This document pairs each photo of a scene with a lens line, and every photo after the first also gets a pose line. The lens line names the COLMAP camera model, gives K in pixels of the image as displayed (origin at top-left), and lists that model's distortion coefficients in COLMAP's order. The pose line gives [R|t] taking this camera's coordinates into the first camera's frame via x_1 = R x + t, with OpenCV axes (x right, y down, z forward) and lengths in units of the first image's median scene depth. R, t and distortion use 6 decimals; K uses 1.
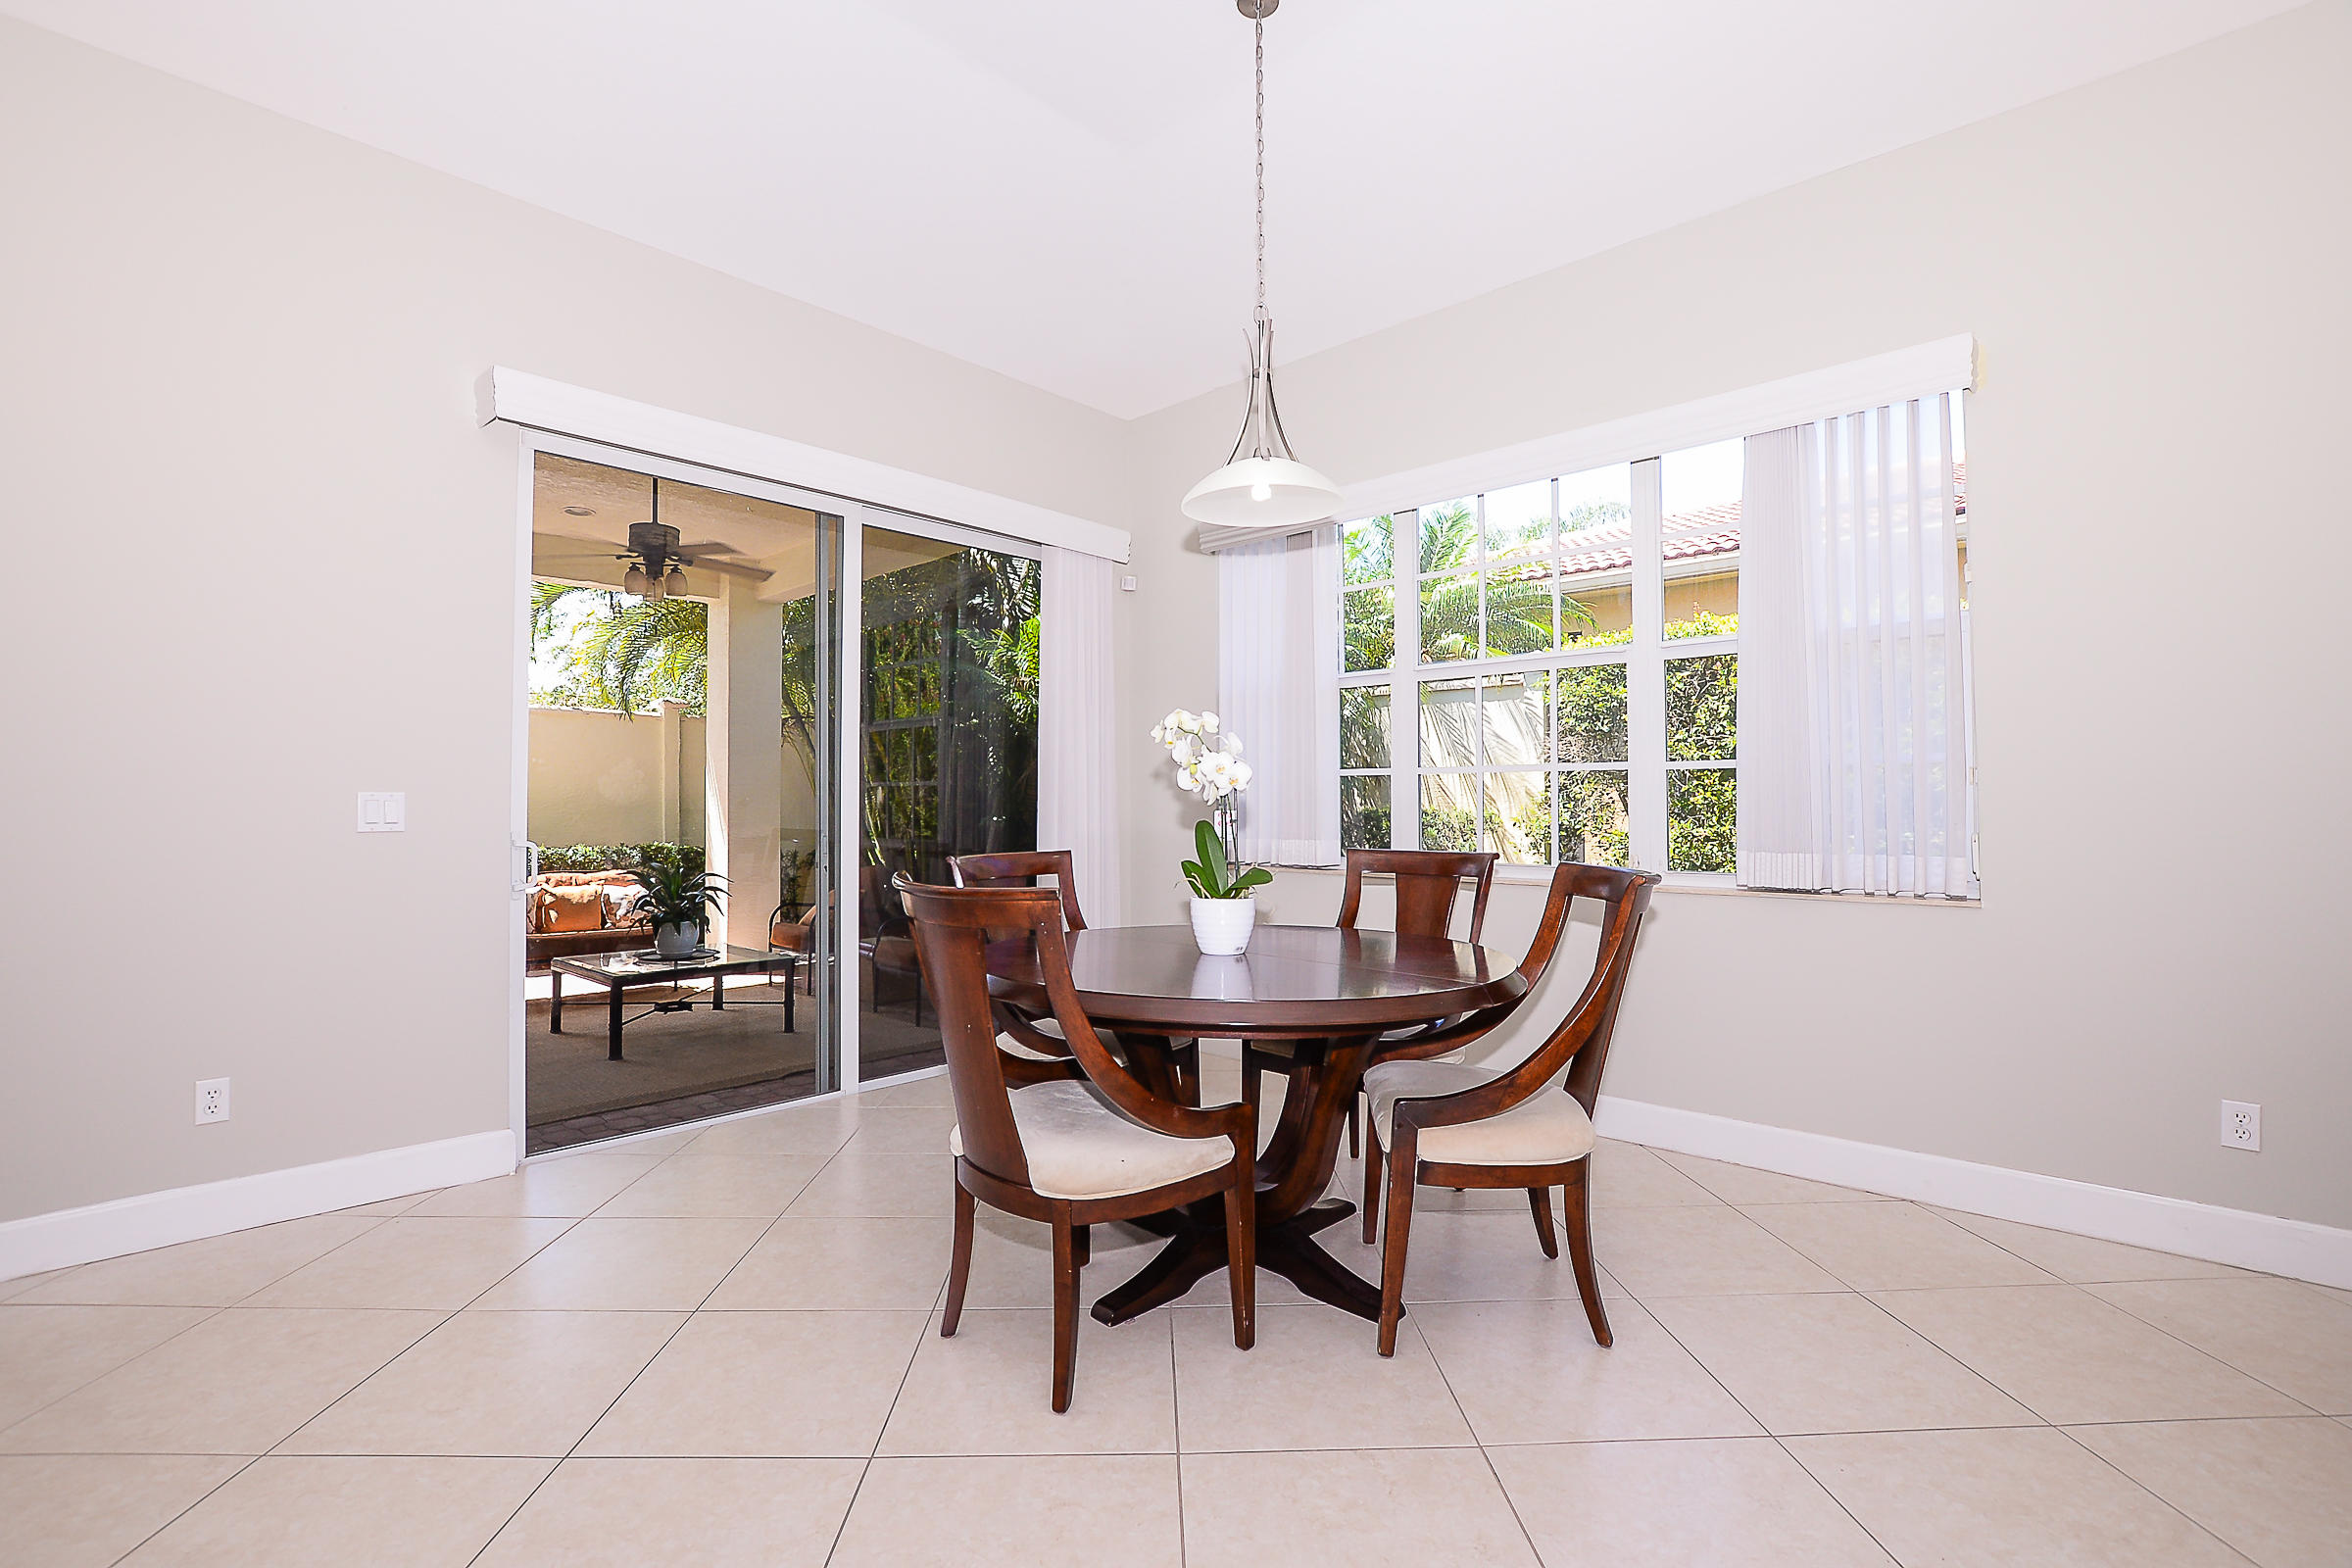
lens RADIAL K [[1072.2, 0, 1176.0], [0, 1072.2, 784.0], [0, 0, 1]] dist [-0.002418, -0.000465]
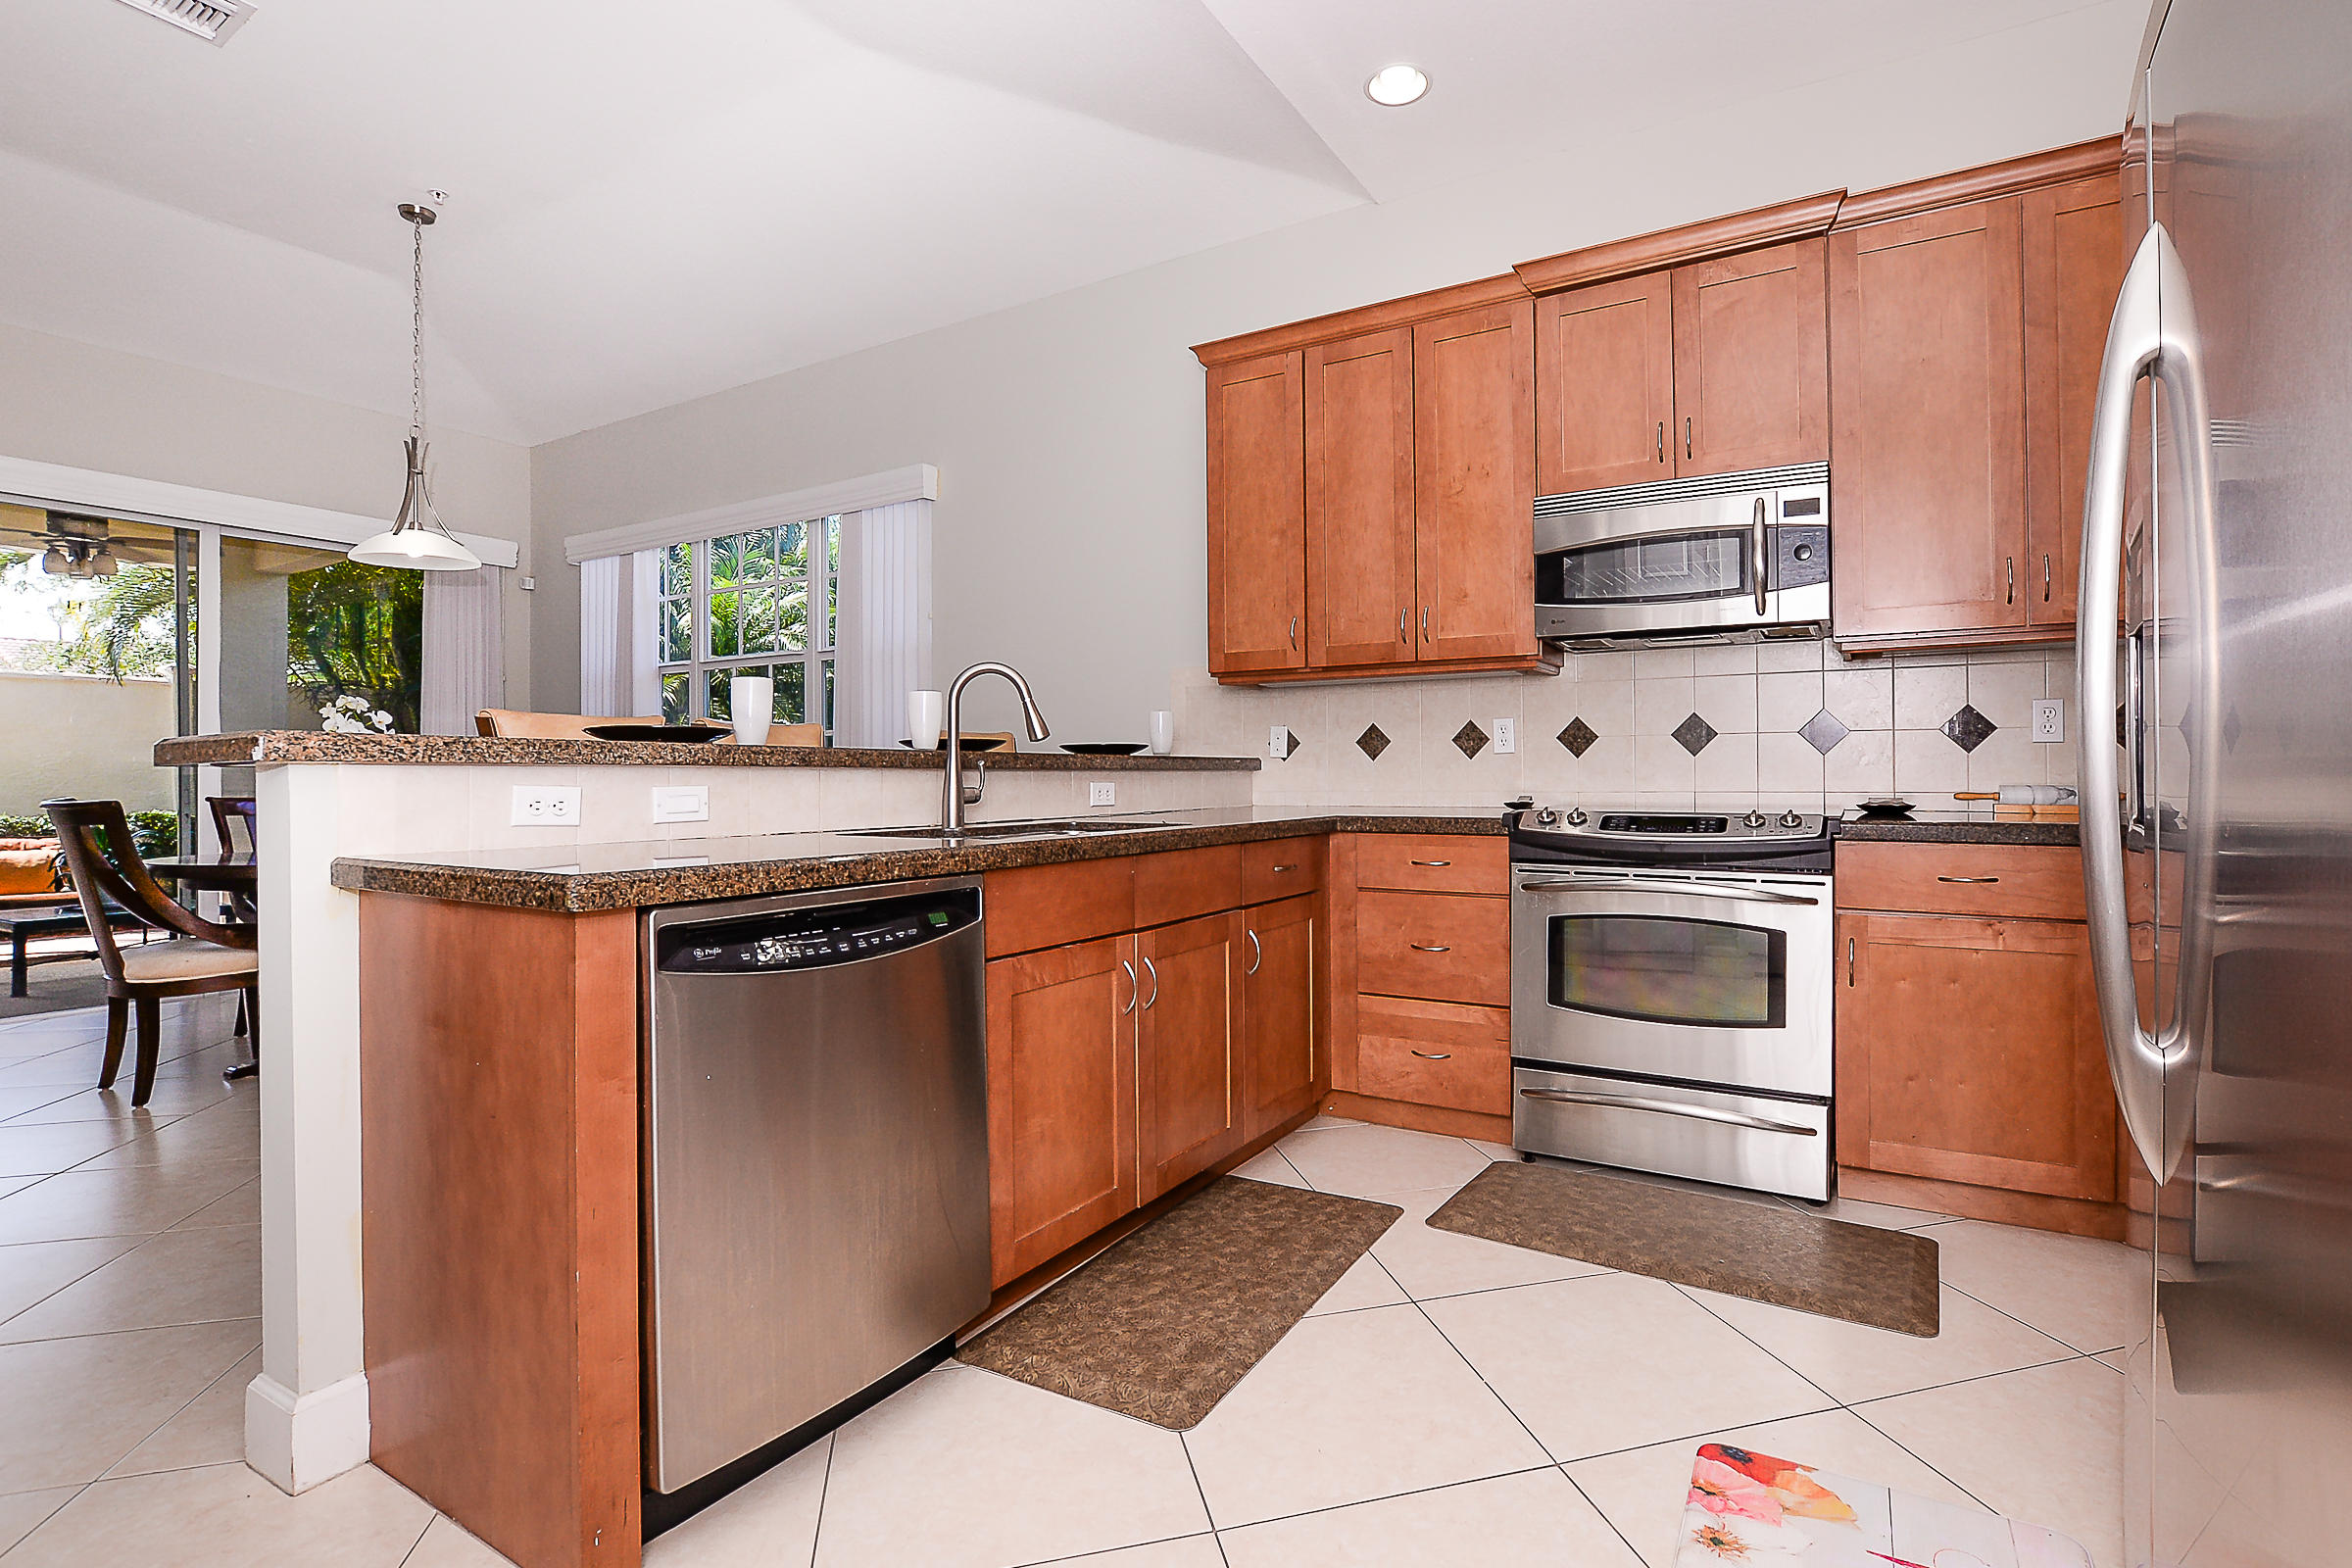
lens RADIAL K [[1072.2, 0, 1176.0], [0, 1072.2, 784.0], [0, 0, 1]] dist [-0.002418, -0.000465]
pose [[0.972200, -0.020357, 0.233267, 0.295000], [0.011243, 0.999123, 0.040333, 0.000552], [-0.233884, -0.036589, 0.971576, -0.277633]]
